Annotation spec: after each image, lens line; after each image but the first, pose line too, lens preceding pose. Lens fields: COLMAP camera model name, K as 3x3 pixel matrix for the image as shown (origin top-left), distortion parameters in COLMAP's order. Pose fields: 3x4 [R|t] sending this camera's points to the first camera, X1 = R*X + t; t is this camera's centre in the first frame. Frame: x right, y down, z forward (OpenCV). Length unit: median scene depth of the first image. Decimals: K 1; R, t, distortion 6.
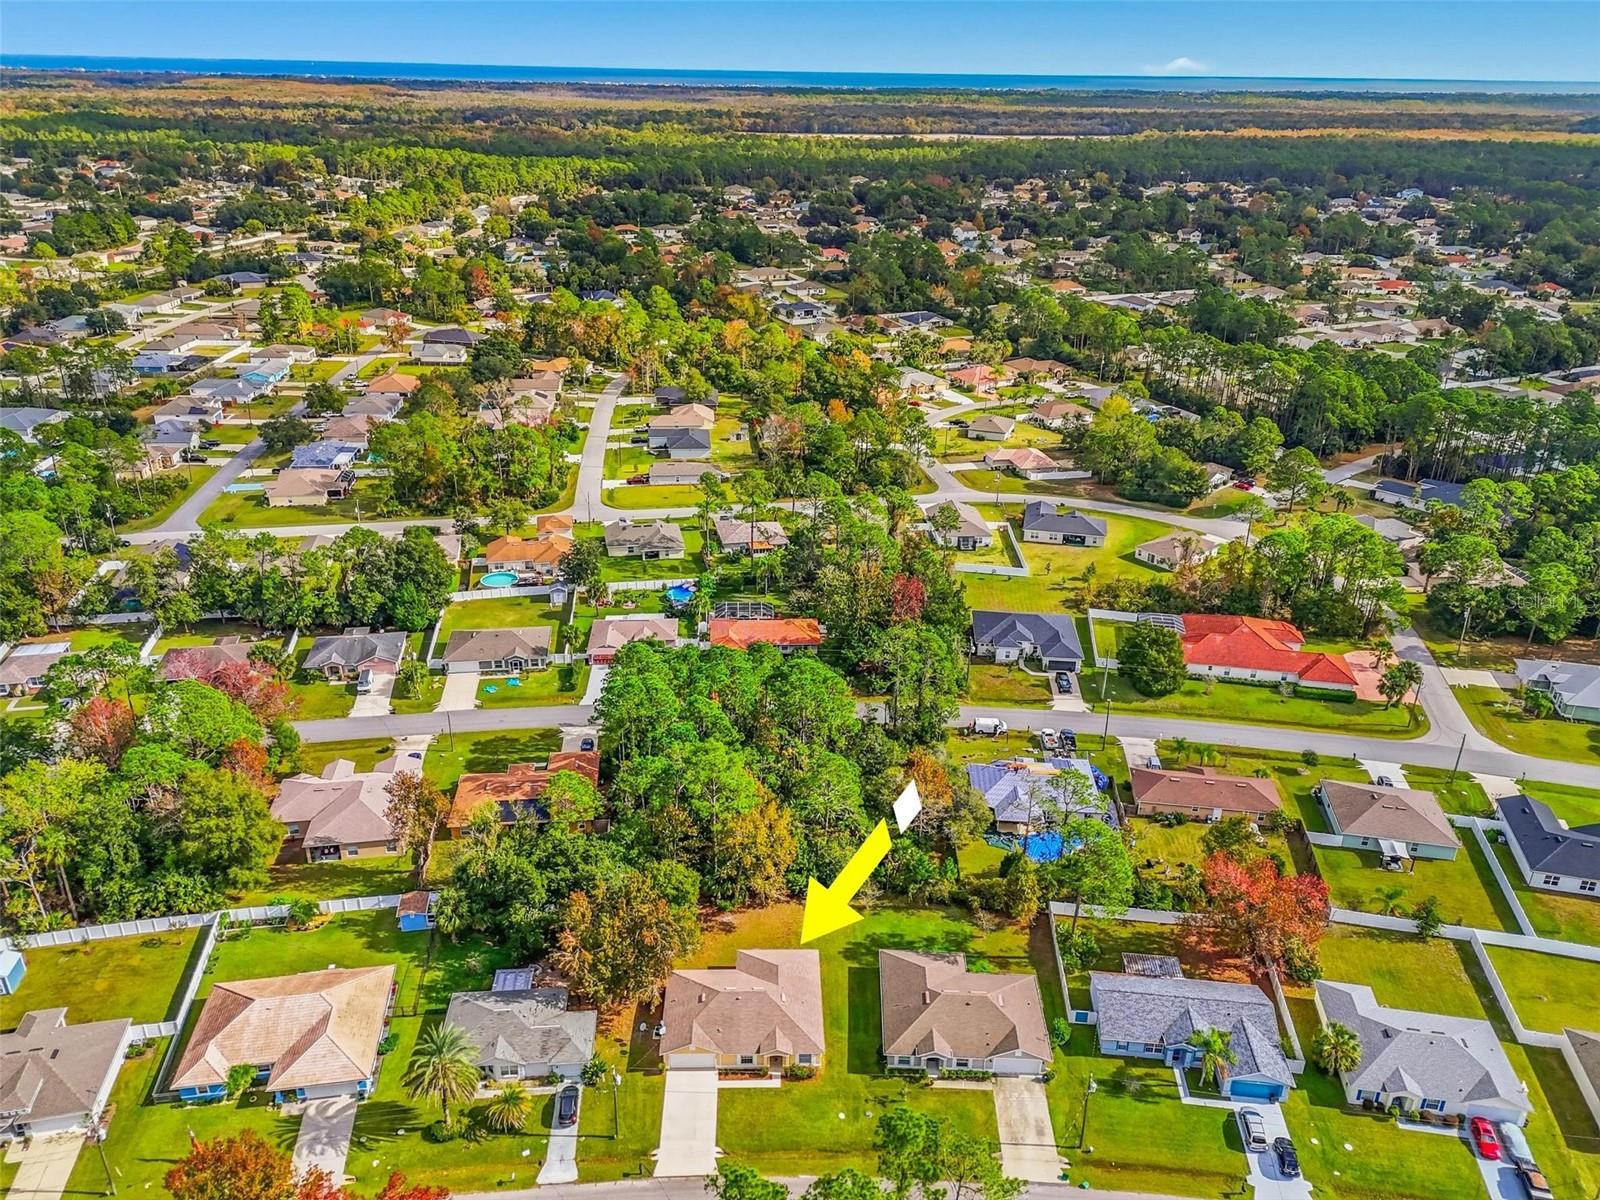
lens RADIAL K [[1174.4, 0, 800.0], [0, 1174.4, 600.0], [0, 0, 1]] dist [0.081590, -0.074767]
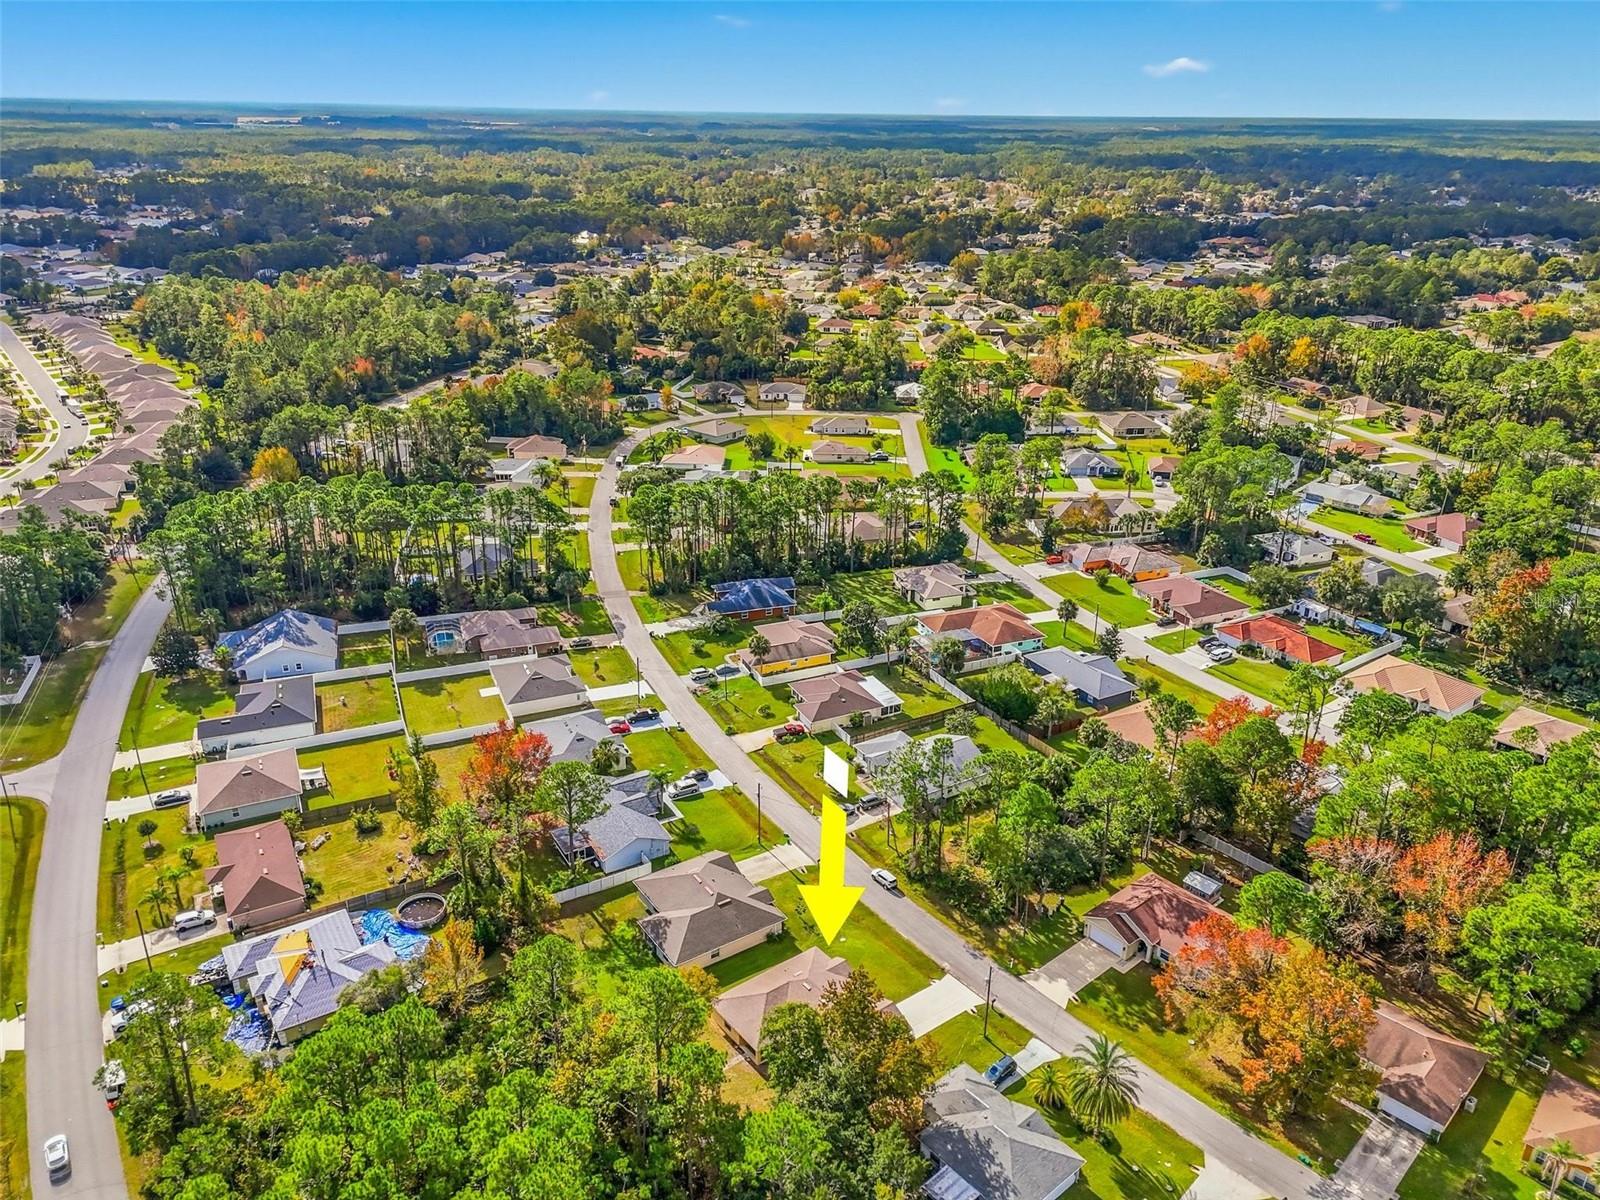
lens RADIAL K [[1161.9, 0, 799.0], [0, 1161.9, 609.9], [0, 0, 1]] dist [0.124846, -0.154975]
pose [[-0.588456, -0.337828, 0.734569, -0.406631], [0.312439, 0.742937, 0.591968, -0.316916], [-0.745722, 0.577855, -0.331636, 0.698023]]
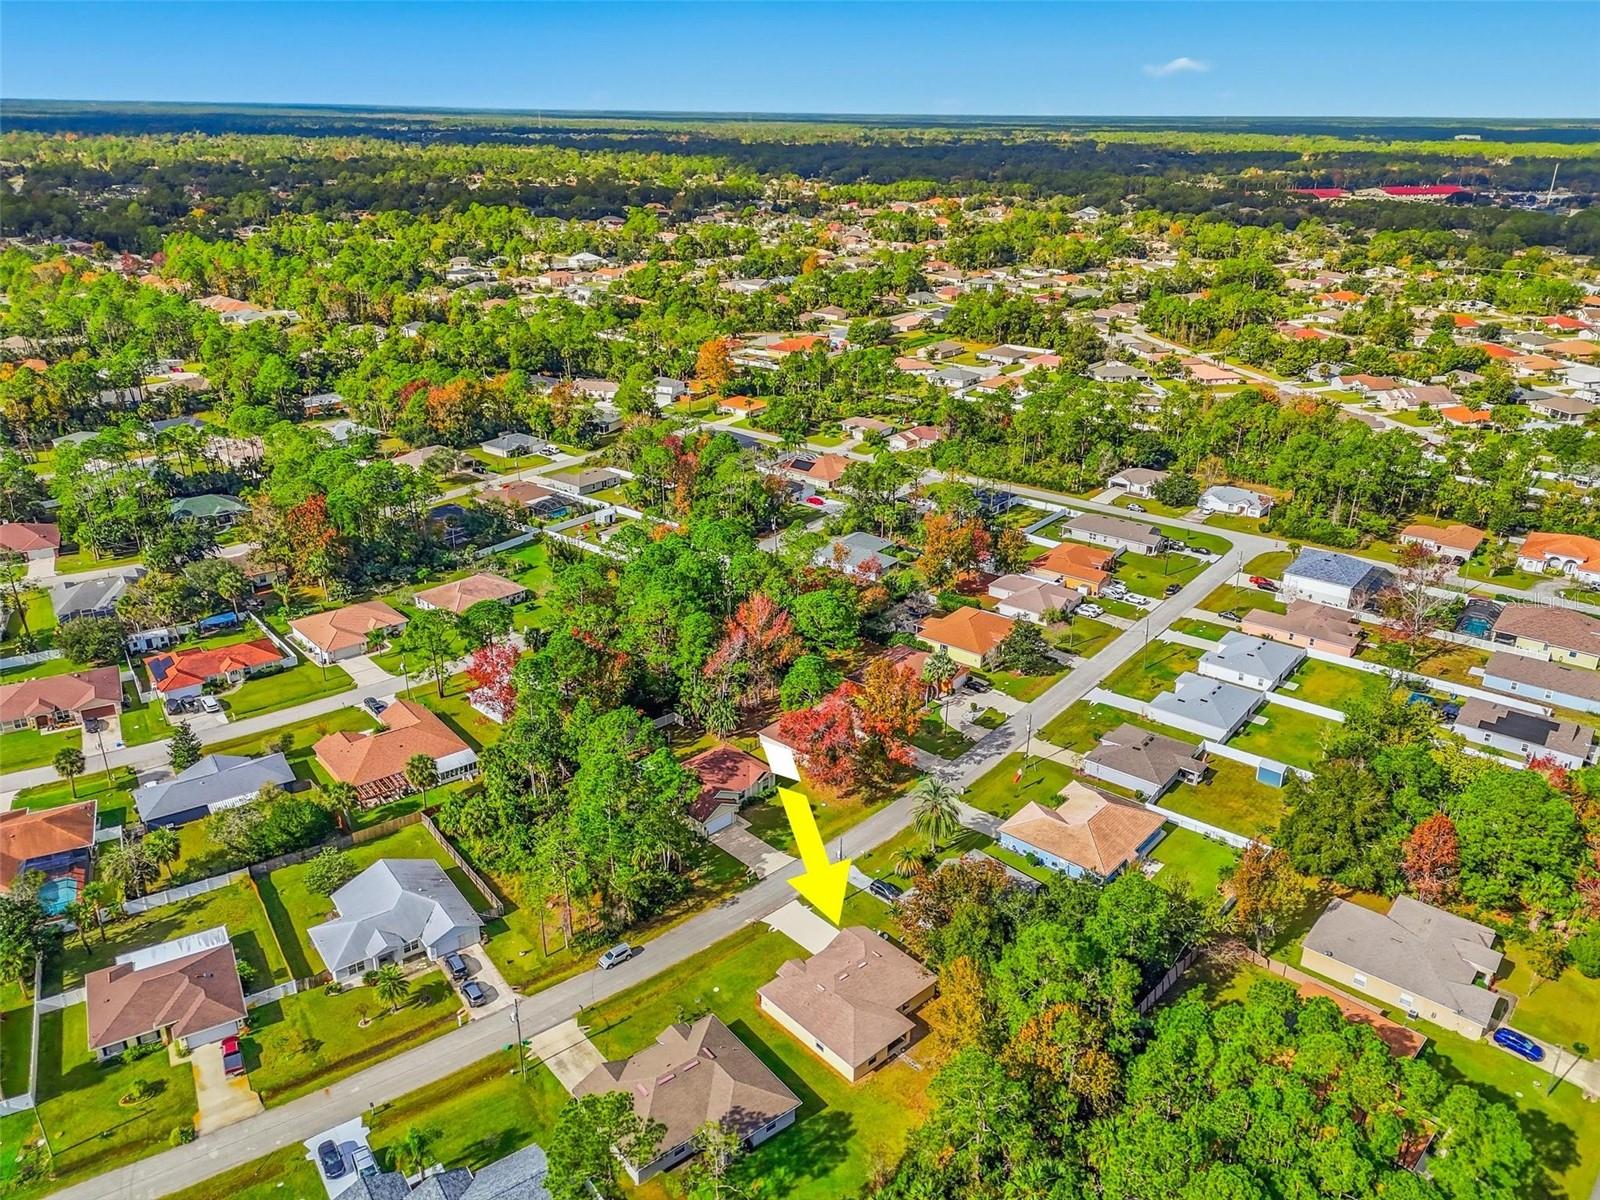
lens RADIAL K [[1174.4, 0, 800.0], [0, 1174.4, 600.0], [0, 0, 1]] dist [0.081590, -0.074767]
pose [[-0.758240, 0.227793, -0.610886, 0.333341], [-0.289554, 0.721847, 0.628567, -0.332517], [0.584149, 0.653489, -0.481375, 0.762288]]
